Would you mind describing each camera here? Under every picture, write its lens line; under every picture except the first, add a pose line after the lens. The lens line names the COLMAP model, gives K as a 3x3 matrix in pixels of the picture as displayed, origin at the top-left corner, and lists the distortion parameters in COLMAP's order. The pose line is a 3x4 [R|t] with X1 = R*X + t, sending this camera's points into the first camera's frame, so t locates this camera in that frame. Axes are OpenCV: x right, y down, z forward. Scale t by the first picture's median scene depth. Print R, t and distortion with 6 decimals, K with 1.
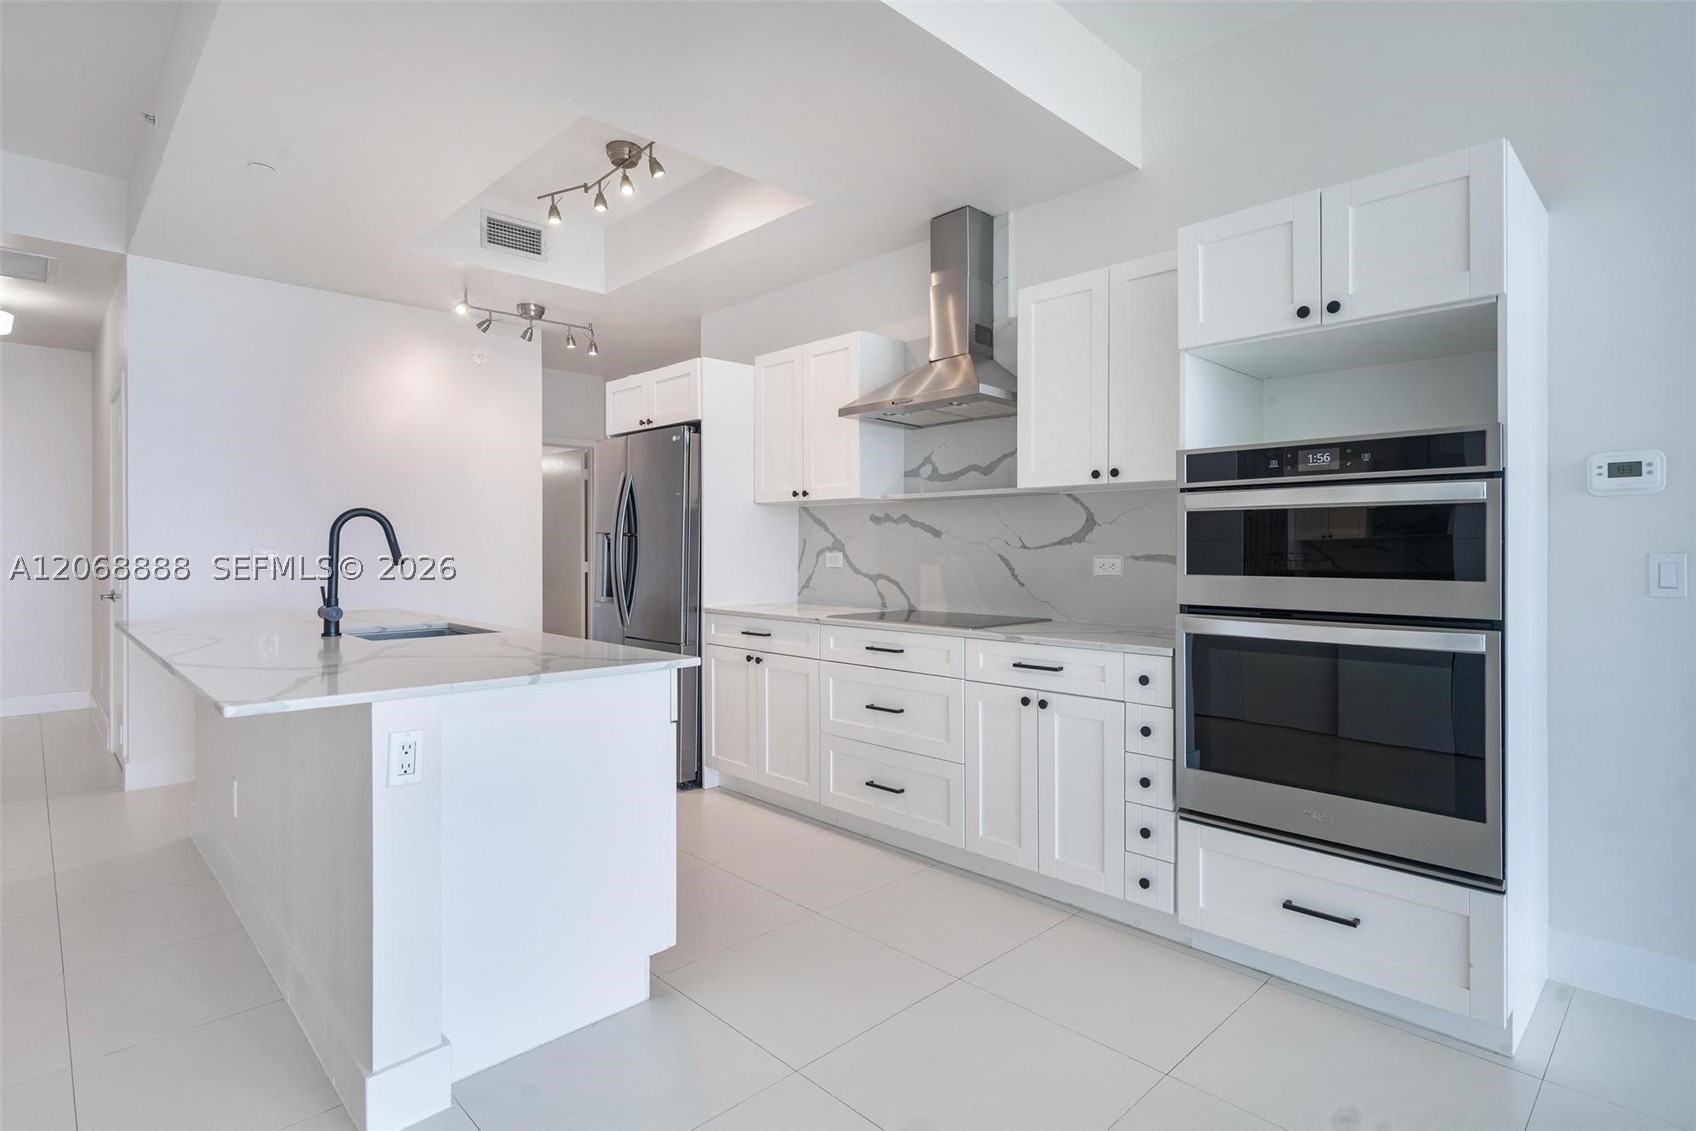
lens RADIAL K [[869.0, 0, 858.7], [0, 869.0, 564.7], [0, 0, 1]] dist [0.004106, -0.000682]
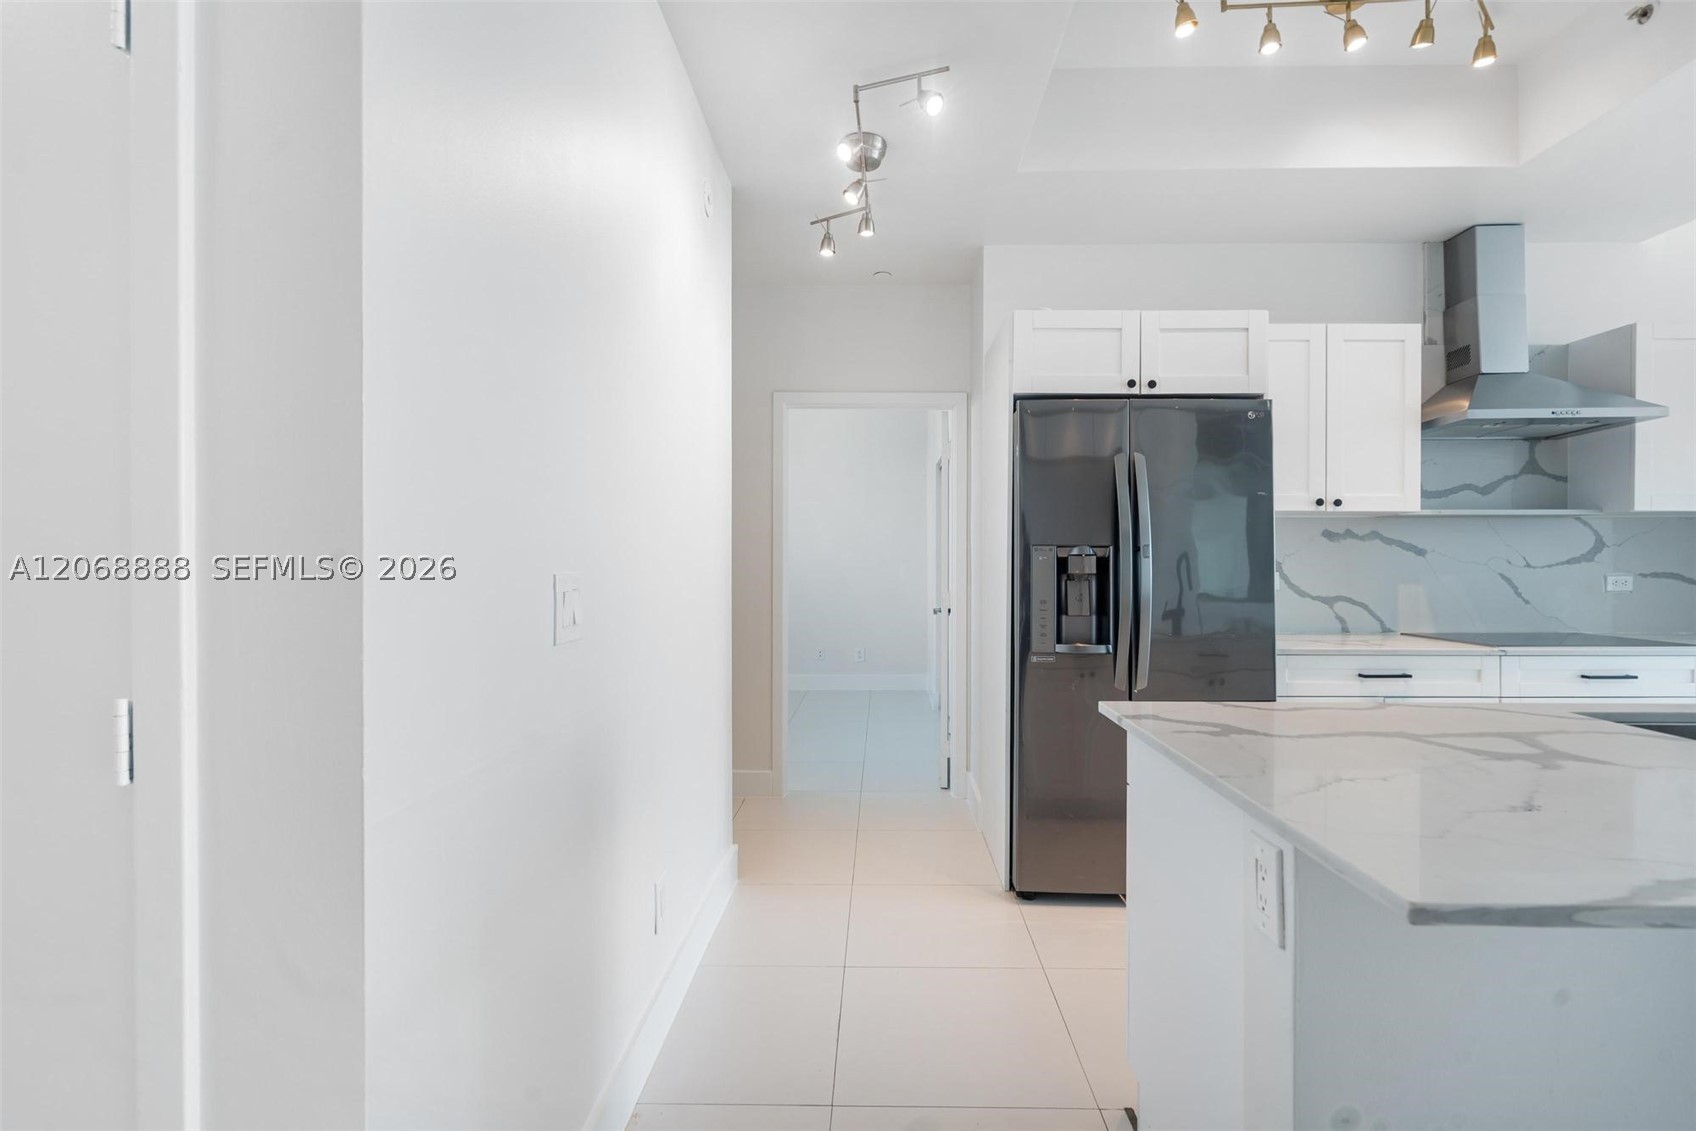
lens RADIAL K [[778.4, 0, 868.2], [0, 778.4, 579.3], [0, 0, 1]] dist [0.001291, -0.000142]
pose [[0.702902, -0.016268, 0.711101, -0.987076], [0.014424, 0.999859, 0.008616, -0.022840], [-0.711141, 0.004201, 0.703037, 0.858727]]
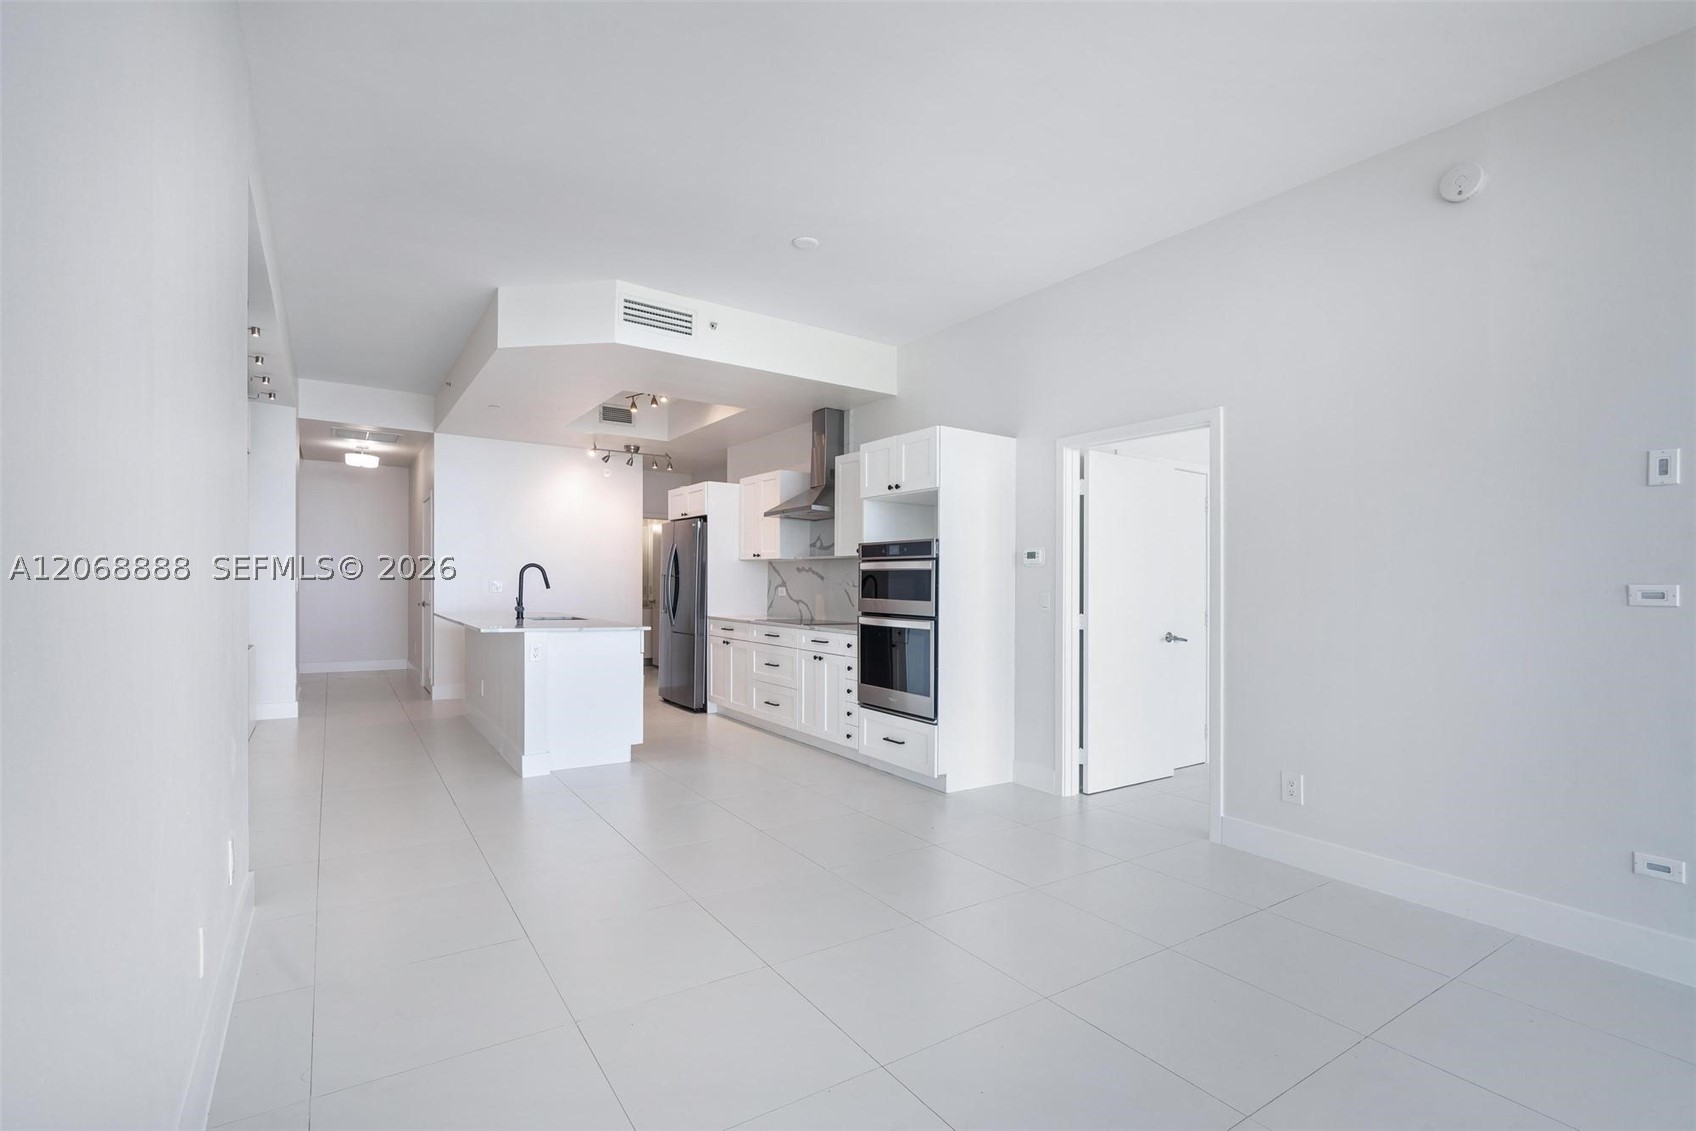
lens RADIAL K [[778.4, 0, 851.3], [0, 778.4, 629.7], [0, 0, 1]] dist [0.001291, -0.000142]
pose [[0.984412, 0.027522, -0.173709, 0.459423], [-0.021508, 0.999105, 0.036410, 0.012911], [0.174556, -0.032106, 0.984124, -0.653675]]
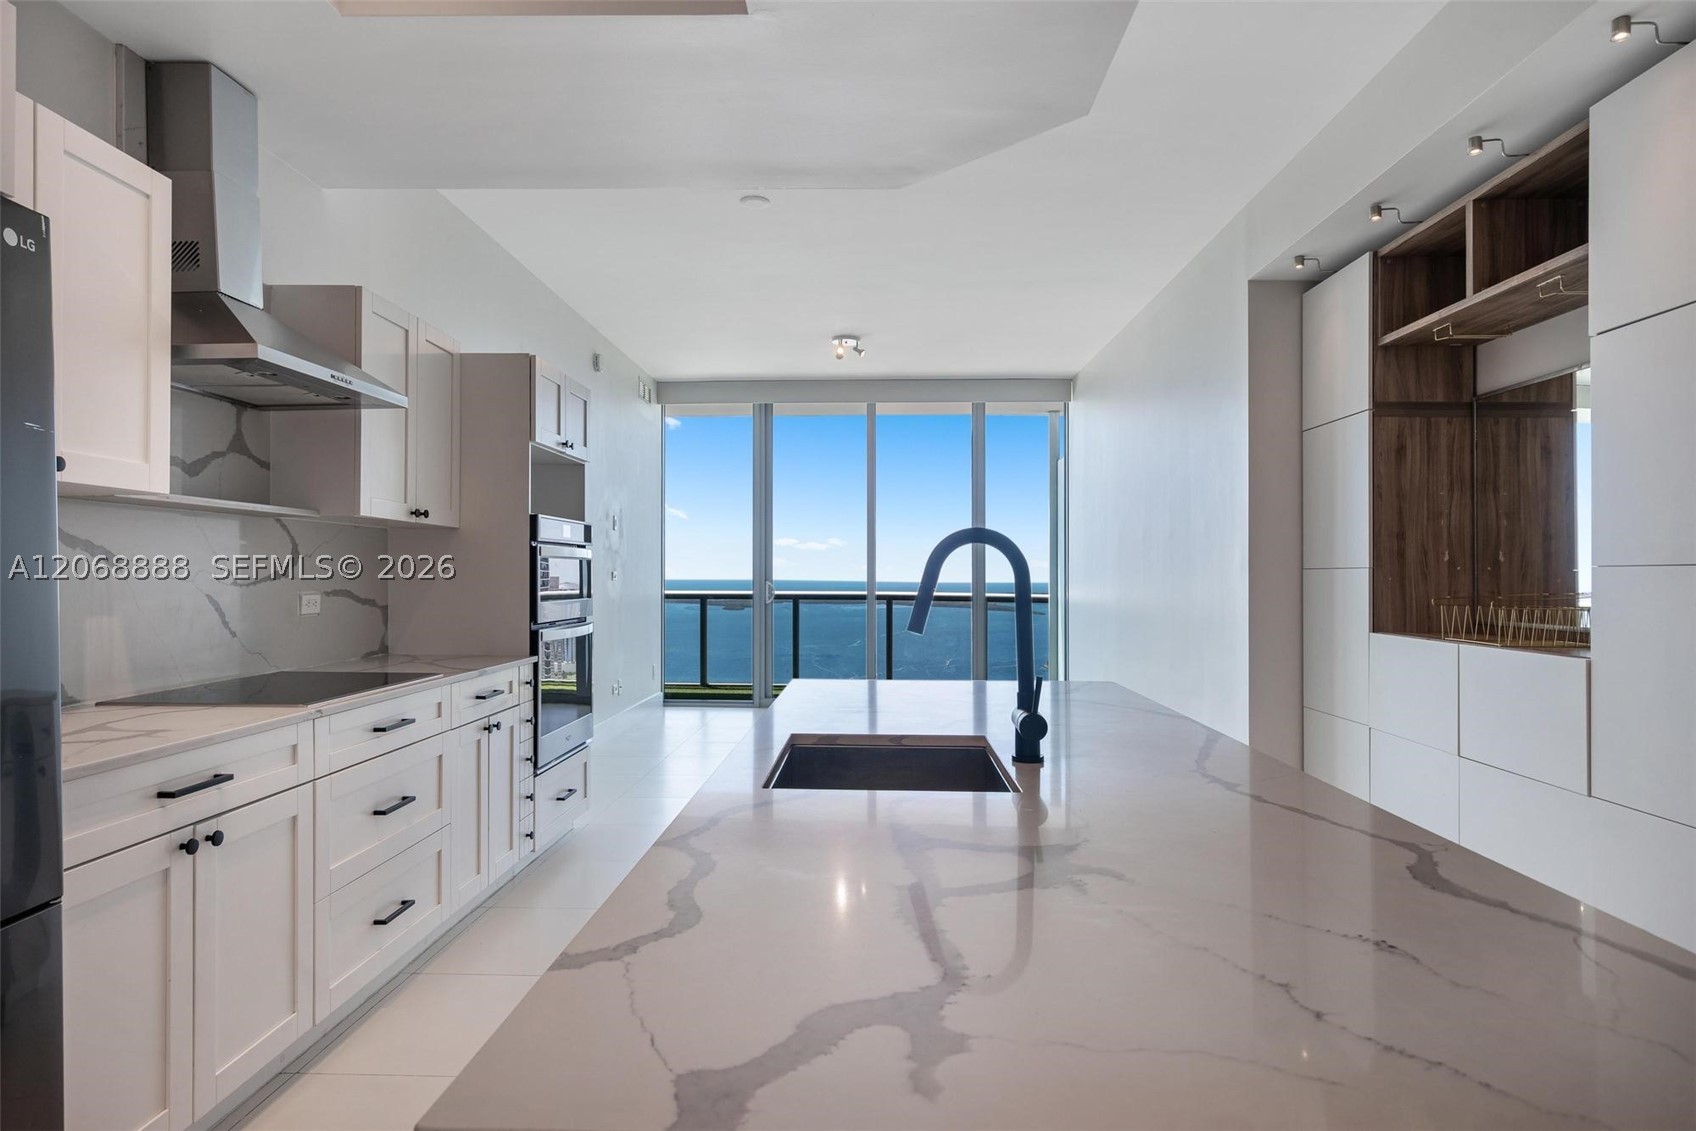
lens RADIAL K [[967.9, 0, 852.4], [0, 967.9, 566.5], [0, 0, 1]] dist [0.004793, 0.003415]
pose [[-0.699579, -0.001512, 0.714554, -0.728996], [0.003845, 0.999975, 0.005881, -0.035814], [-0.714545, 0.006861, -0.699556, 1.140419]]
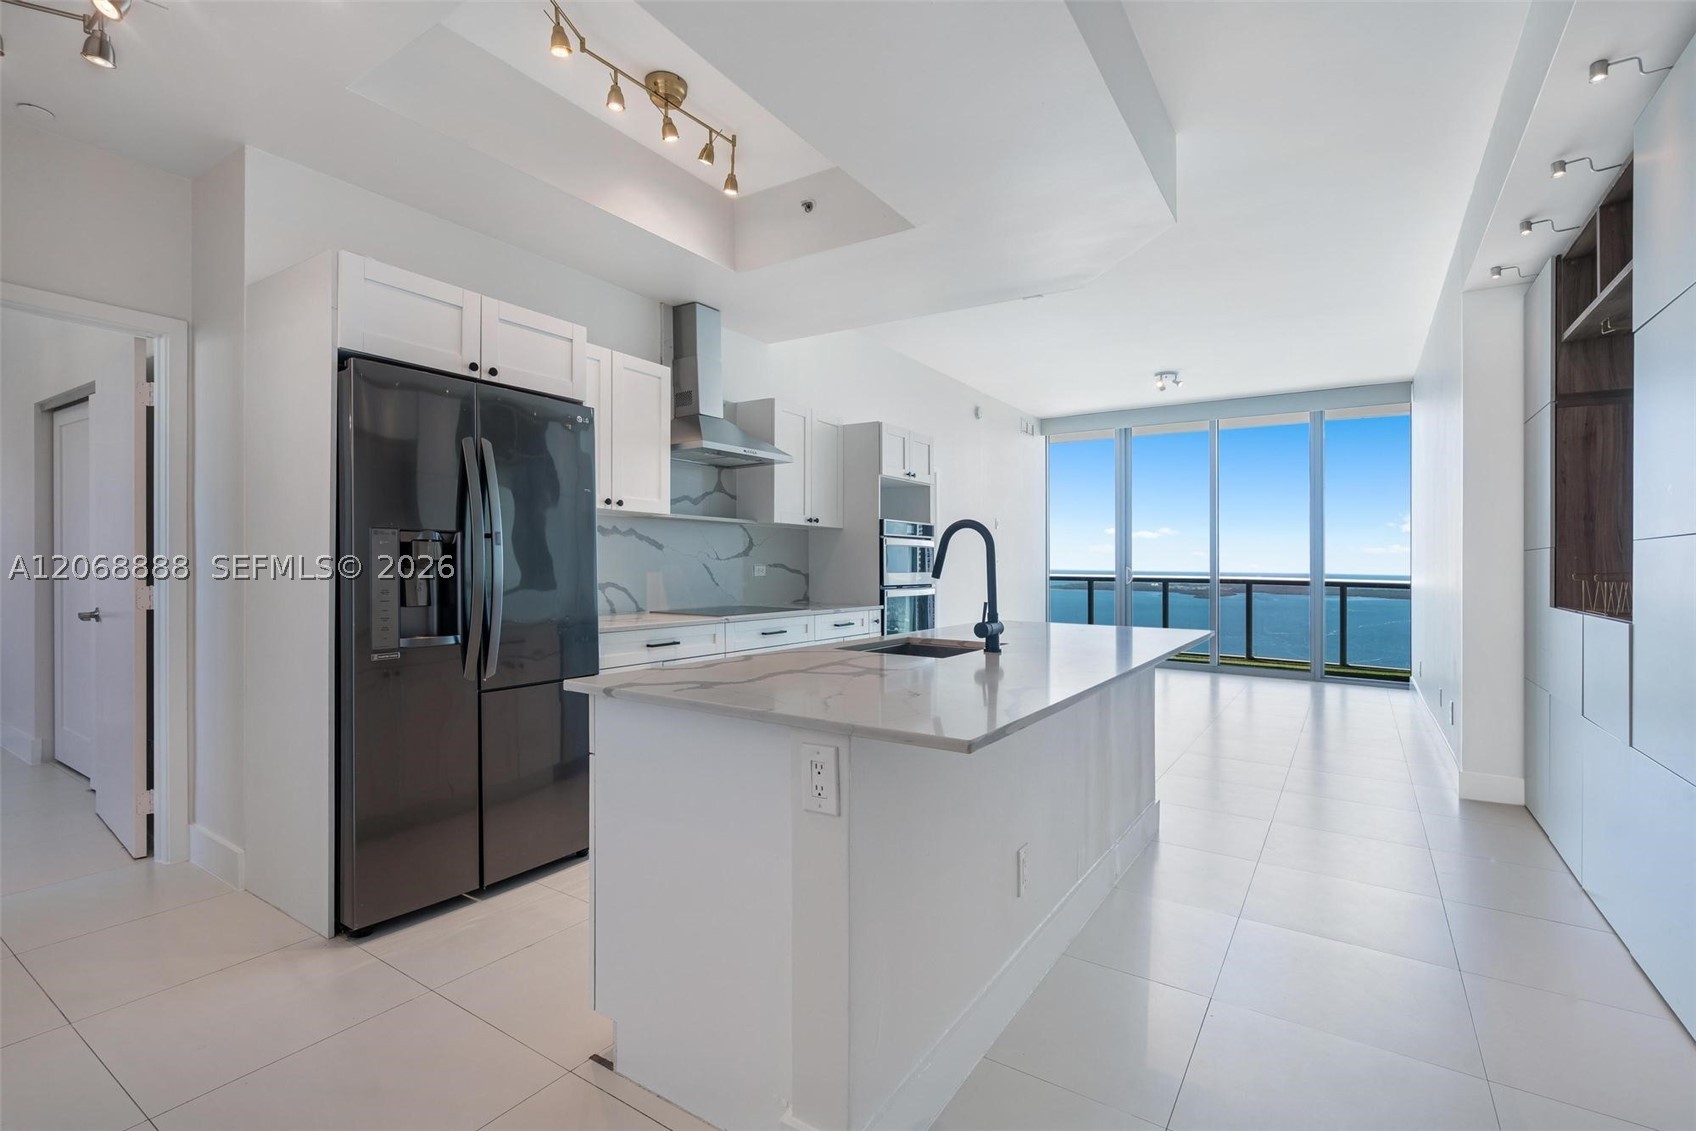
lens RADIAL K [[778.4, 0, 855.3], [0, 778.4, 570.1], [0, 0, 1]] dist [0.001291, -0.000142]
pose [[-0.228096, -0.013726, 0.973542, -1.069100], [0.005774, 0.999864, 0.015450, -0.018889], [-0.973622, 0.009146, -0.227985, 1.017669]]
